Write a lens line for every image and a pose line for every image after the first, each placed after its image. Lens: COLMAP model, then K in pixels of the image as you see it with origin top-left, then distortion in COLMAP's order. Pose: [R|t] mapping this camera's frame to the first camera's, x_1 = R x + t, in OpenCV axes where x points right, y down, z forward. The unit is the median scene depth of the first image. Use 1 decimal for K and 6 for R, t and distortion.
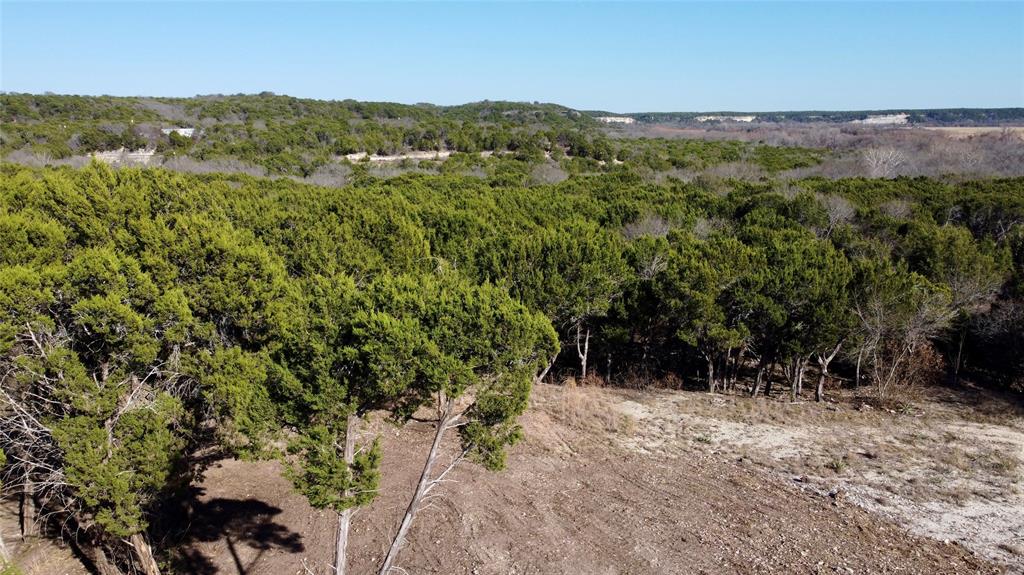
lens RADIAL K [[773.4, 0, 511.6], [0, 773.4, 286.9], [0, 0, 1]] dist [0.002938, -0.009097]
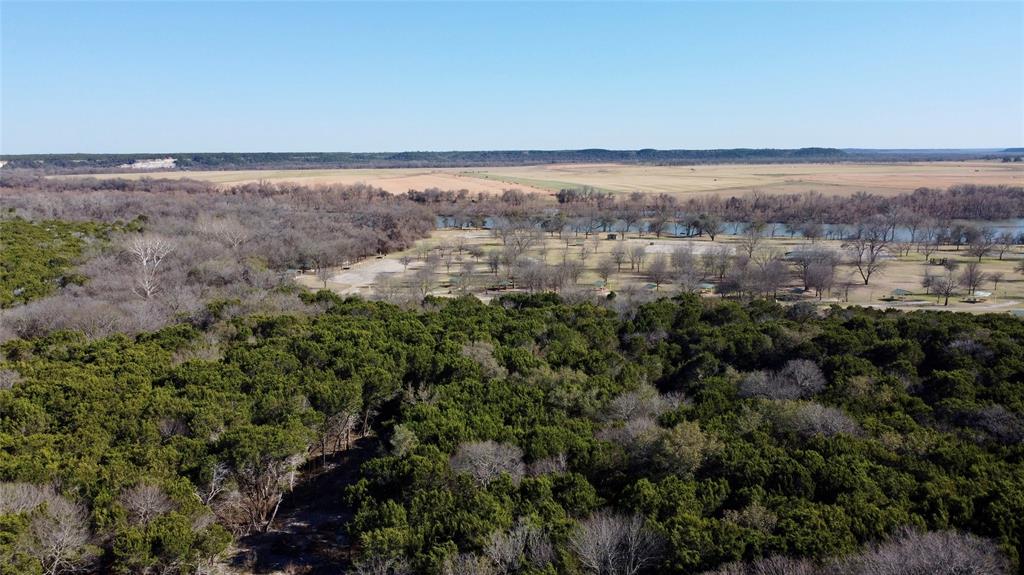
lens RADIAL K [[773.4, 0, 511.6], [0, 773.4, 290.6], [0, 0, 1]] dist [0.002938, -0.009097]
pose [[0.646704, -0.129566, 0.751656, 0.477265], [0.162089, 0.986303, 0.030557, -0.681720], [-0.745319, 0.102074, 0.658847, 0.551365]]
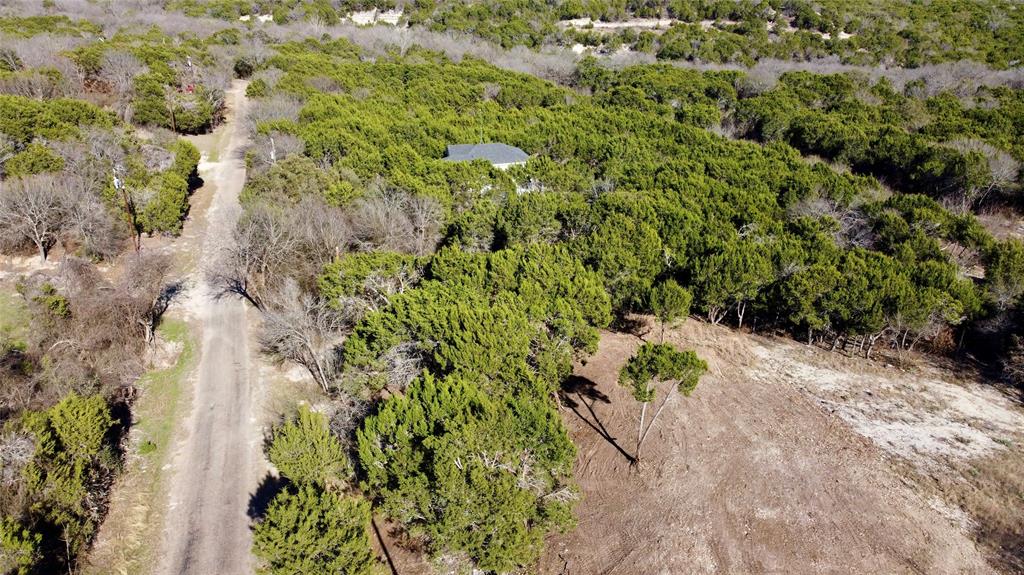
lens RADIAL K [[773.4, 0, 511.2], [0, 773.4, 289.2], [0, 0, 1]] dist [0.002938, -0.009097]
pose [[0.964937, 0.106813, -0.239766, -0.000261], [-0.054102, 0.974778, 0.216519, -0.343992], [0.256846, -0.195955, 0.946378, -0.878341]]
